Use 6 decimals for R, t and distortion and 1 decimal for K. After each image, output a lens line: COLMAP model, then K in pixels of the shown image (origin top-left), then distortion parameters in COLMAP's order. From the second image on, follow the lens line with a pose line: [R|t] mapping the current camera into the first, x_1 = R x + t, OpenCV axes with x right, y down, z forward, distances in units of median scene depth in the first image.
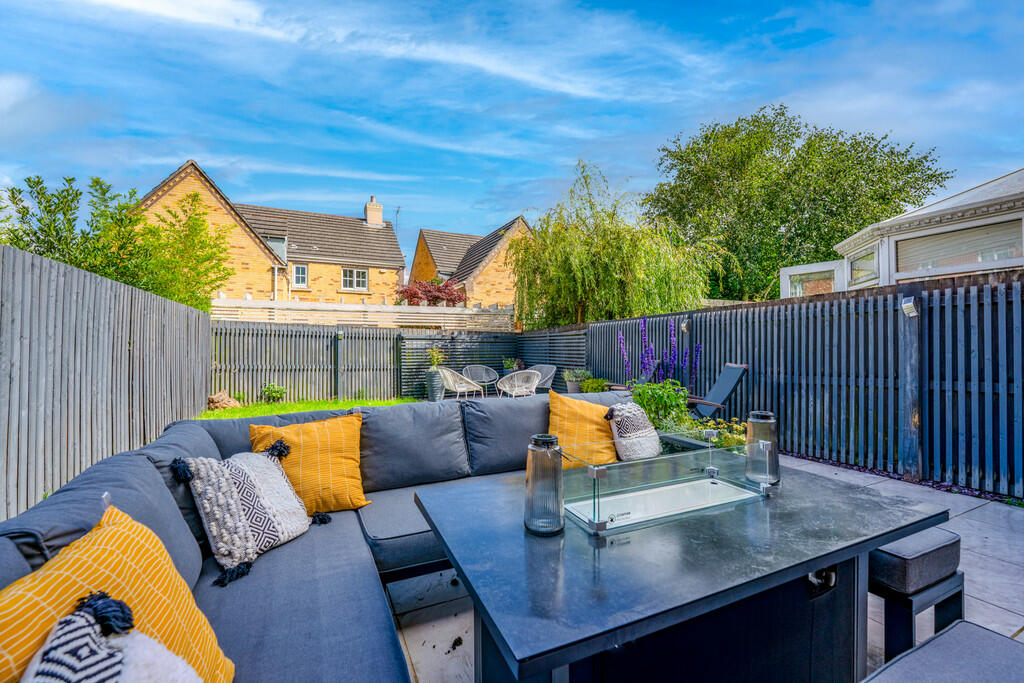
lens RADIAL K [[427.8, 0, 524.0], [0, 427.8, 343.6], [0, 0, 1]] dist [-0.009147, -0.001096]
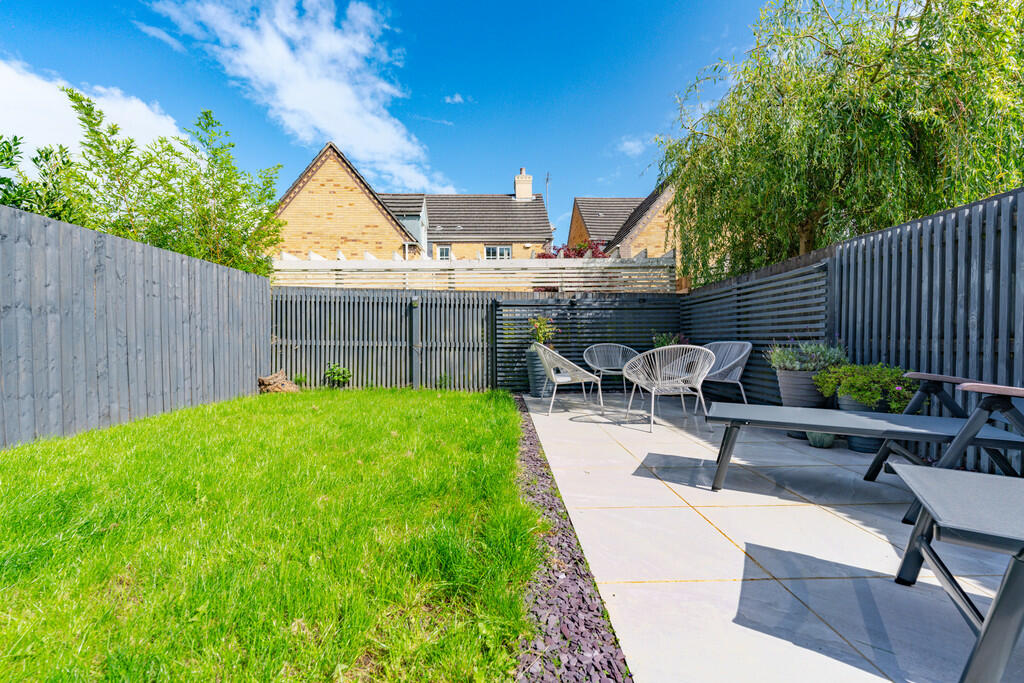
lens RADIAL K [[414.8, 0, 508.8], [0, 414.8, 344.6], [0, 0, 1]] dist [-0.003900, -0.000575]
pose [[0.896248, -0.002435, -0.443547, 0.027829], [0.010288, 0.999830, 0.015300, 0.036773], [0.443434, -0.018276, 0.896120, 0.338733]]
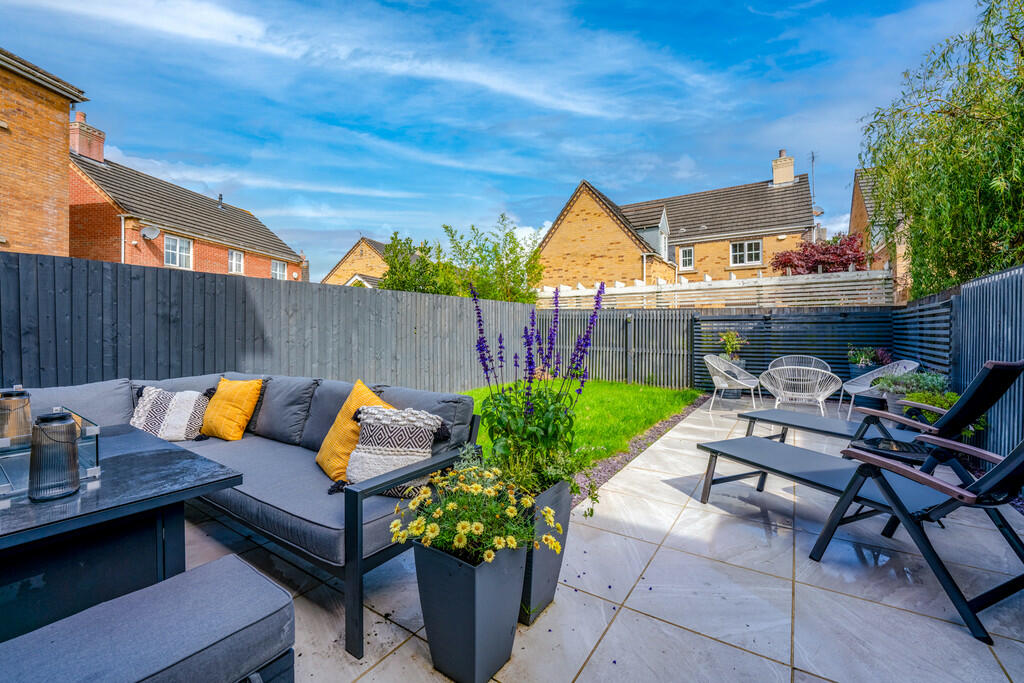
lens RADIAL K [[434.5, 0, 507.6], [0, 434.5, 328.8], [0, 0, 1]] dist [-0.003277, -0.000185]
pose [[0.475674, -0.003458, -0.879615, 0.259648], [0.010435, 0.999944, 0.001711, 0.000179], [0.879560, -0.009992, 0.475683, 0.213800]]
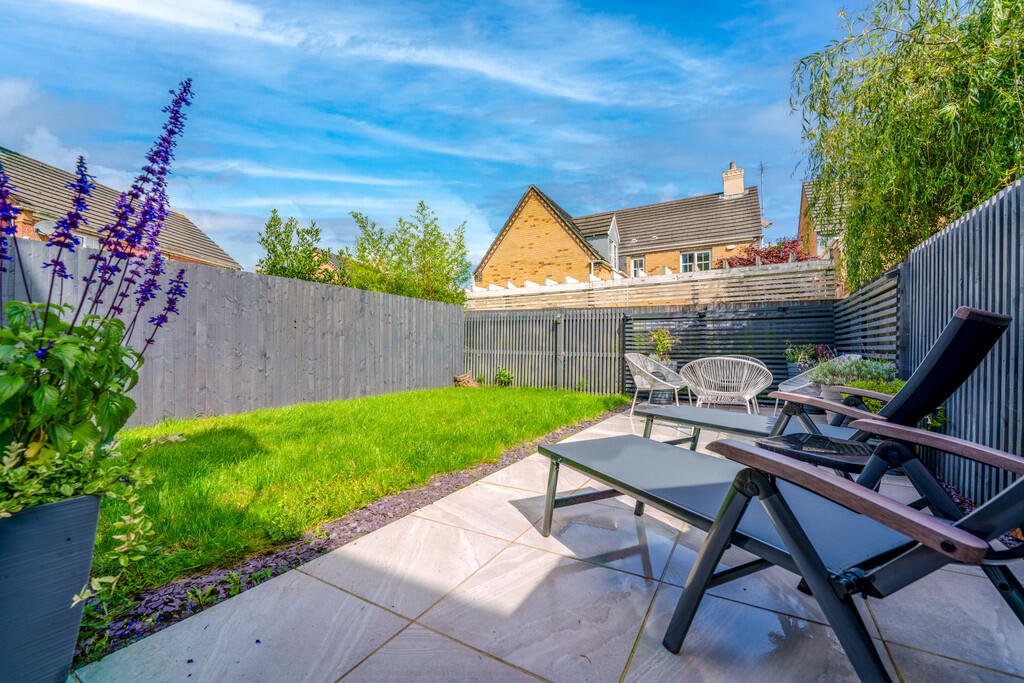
lens RADIAL K [[422.0, 0, 507.8], [0, 422.0, 346.4], [0, 0, 1]] dist [-0.001432, -0.000301]
pose [[0.525434, -0.008245, -0.850795, 0.217482], [0.006553, 0.999963, -0.005643, 0.035068], [0.850809, -0.002610, 0.525468, 0.349274]]
